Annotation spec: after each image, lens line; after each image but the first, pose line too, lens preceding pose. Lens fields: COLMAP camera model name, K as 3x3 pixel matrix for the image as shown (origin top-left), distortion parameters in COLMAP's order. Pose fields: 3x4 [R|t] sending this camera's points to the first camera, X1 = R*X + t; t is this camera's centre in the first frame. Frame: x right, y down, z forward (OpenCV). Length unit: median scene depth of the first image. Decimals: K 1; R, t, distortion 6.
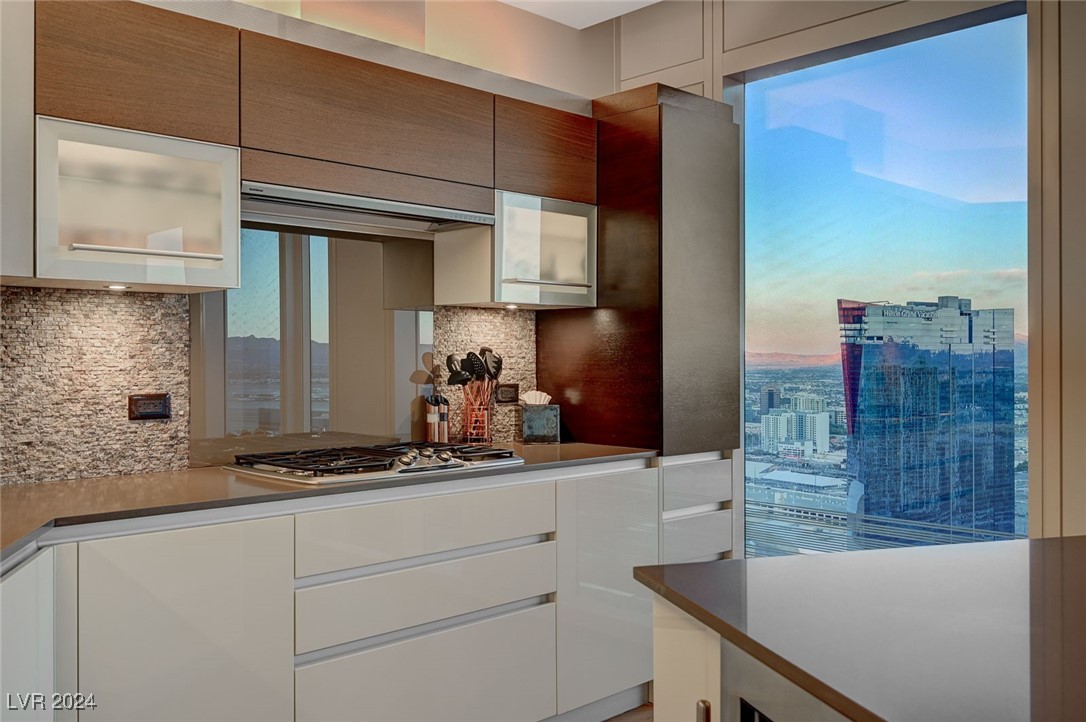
lens RADIAL K [[953.8, 0, 540.1], [0, 953.8, 356.1], [0, 0, 1]] dist [0.016128, 0.009992]
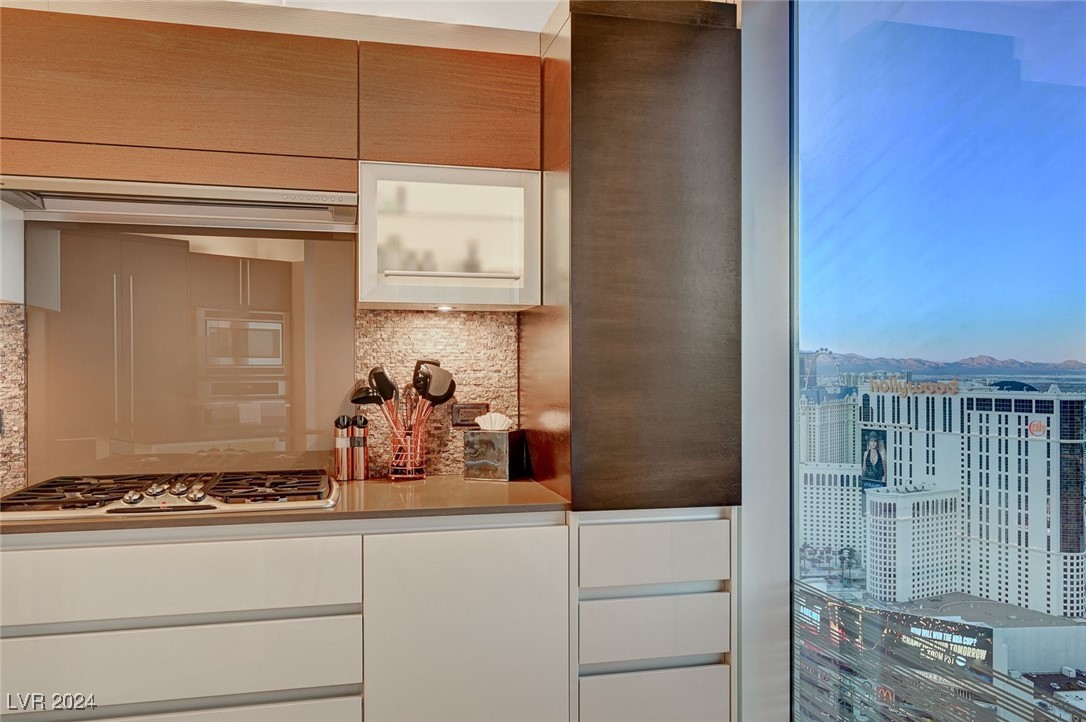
lens RADIAL K [[875.9, 0, 544.1], [0, 875.9, 365.7], [0, 0, 1]] dist [0.023423, -0.008667]
pose [[0.863596, -0.001671, -0.504181, 0.422770], [-0.000642, 0.999990, -0.004415, 0.000157], [0.504184, 0.004136, 0.863587, 0.411082]]
